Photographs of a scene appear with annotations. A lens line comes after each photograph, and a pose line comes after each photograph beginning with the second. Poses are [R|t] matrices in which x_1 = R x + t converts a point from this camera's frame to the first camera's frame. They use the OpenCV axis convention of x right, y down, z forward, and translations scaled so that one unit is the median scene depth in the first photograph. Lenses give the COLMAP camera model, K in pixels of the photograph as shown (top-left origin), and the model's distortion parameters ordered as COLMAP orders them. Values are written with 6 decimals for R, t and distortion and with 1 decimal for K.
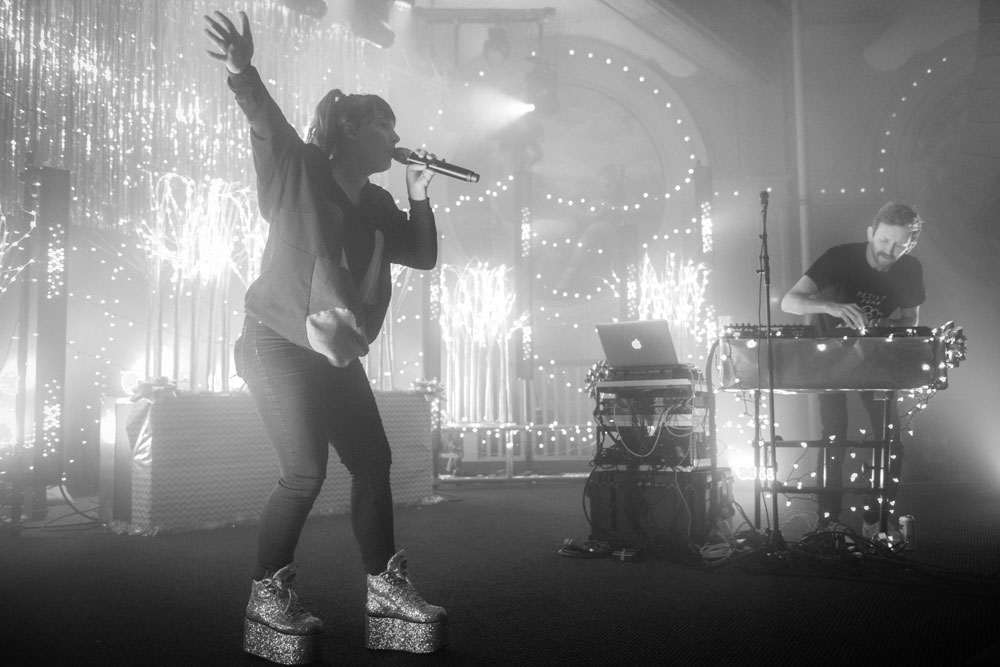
lens RADIAL K [[899.0, 0, 514.4], [0, 899.0, 332.1], [0, 0, 1]] dist [-0.007212, 0.001100]
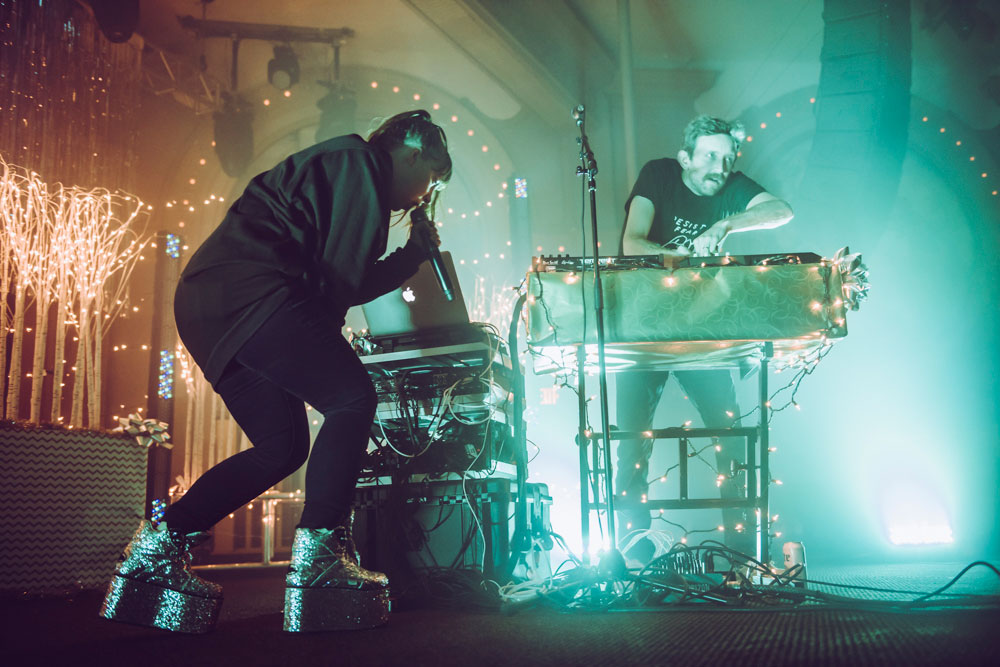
lens RADIAL K [[967.9, 0, 500.0], [0, 967.9, 333.5], [0, 0, 1]] dist [0.008902, 0.008080]
pose [[0.985351, 0.015868, 0.169798, 0.077036], [0.006782, 0.991228, -0.131991, 0.133918], [-0.170403, 0.131209, 0.976600, 0.265393]]
